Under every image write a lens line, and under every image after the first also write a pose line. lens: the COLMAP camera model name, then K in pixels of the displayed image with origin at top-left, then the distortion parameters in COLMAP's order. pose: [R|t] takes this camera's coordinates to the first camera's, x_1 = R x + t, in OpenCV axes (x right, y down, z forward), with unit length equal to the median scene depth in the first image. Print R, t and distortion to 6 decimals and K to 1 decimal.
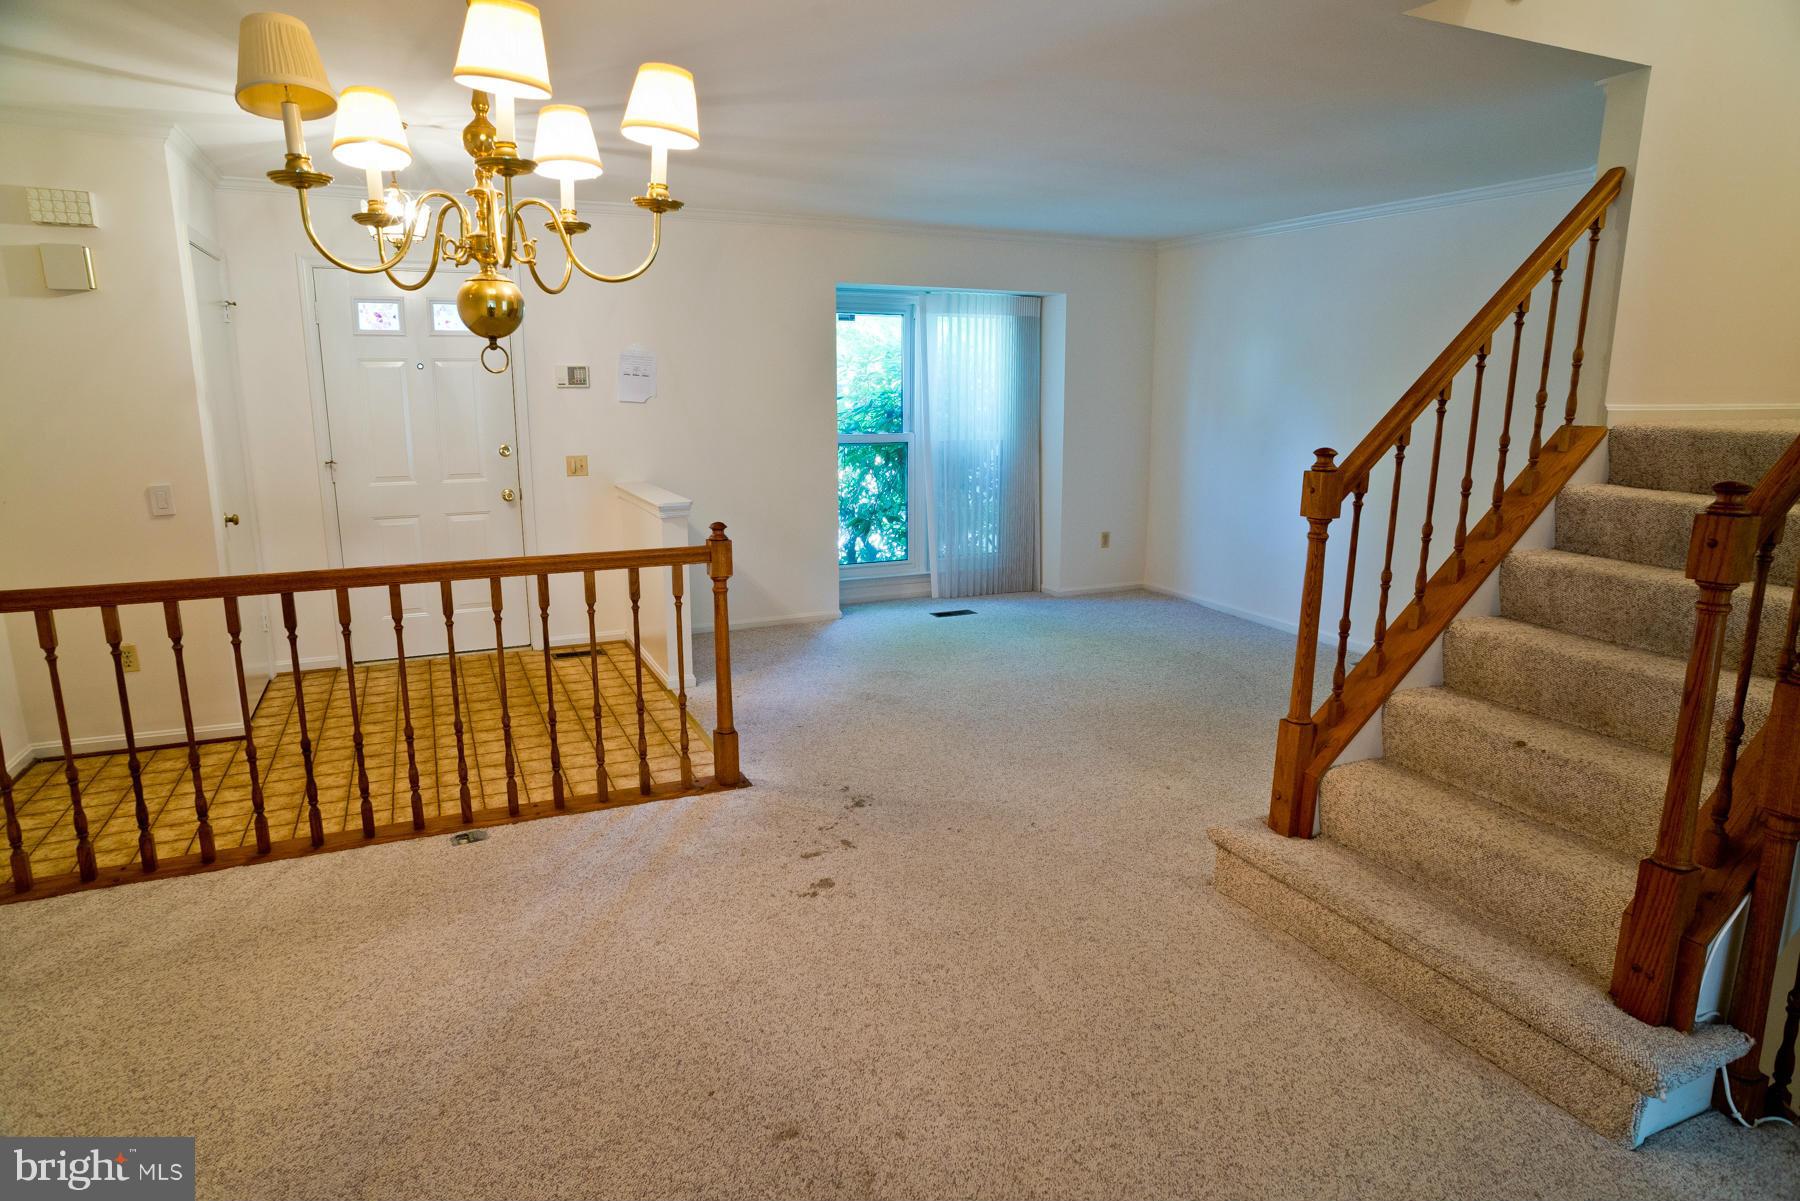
lens RADIAL K [[1029.3, 0, 902.7], [0, 1029.3, 598.3], [0, 0, 1]] dist [-0.088660, 0.061141]
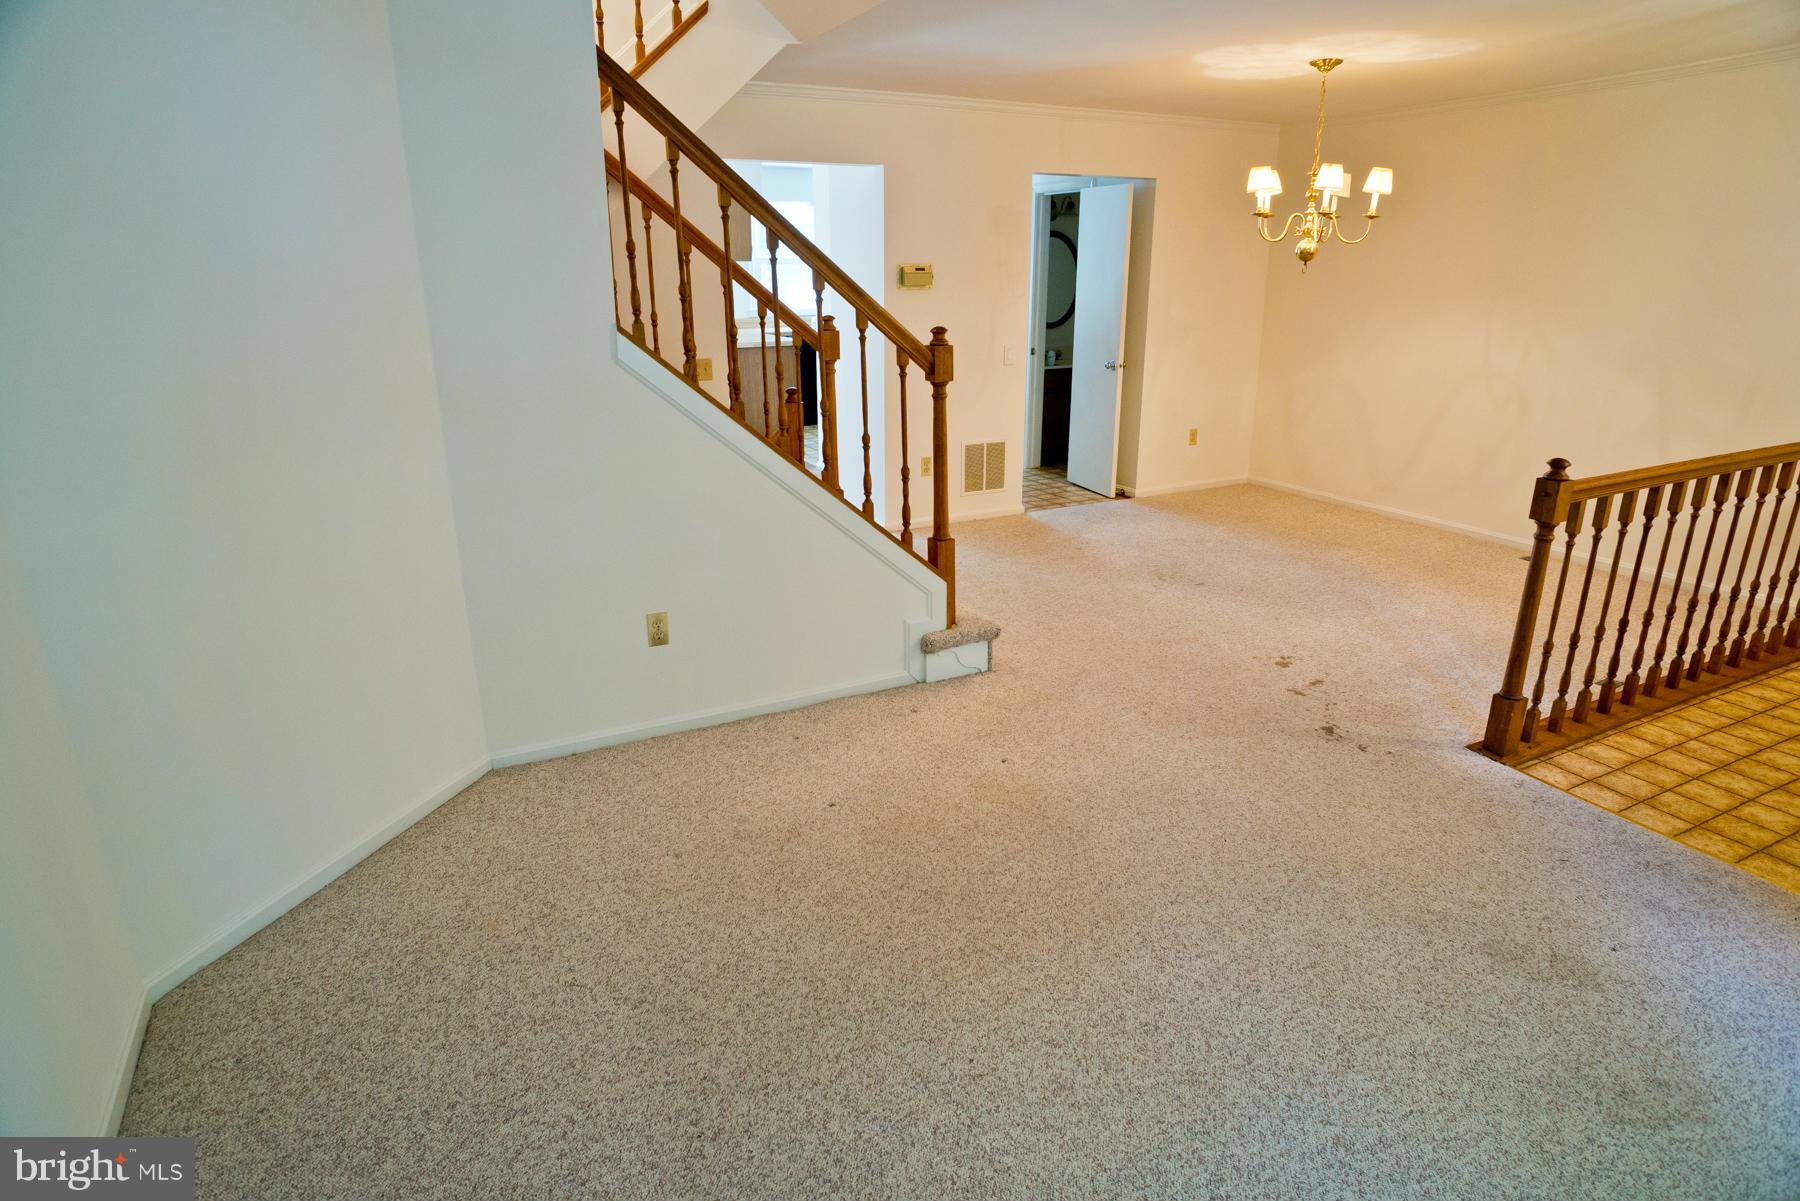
lens RADIAL K [[1029.3, 0, 902.7], [0, 1029.3, 598.3], [0, 0, 1]] dist [-0.088660, 0.061141]
pose [[-0.999123, 0.007920, -0.041106, 0.444898], [-0.013867, 0.863887, 0.503495, -0.427960], [0.039498, 0.503623, -0.863020, 1.960983]]
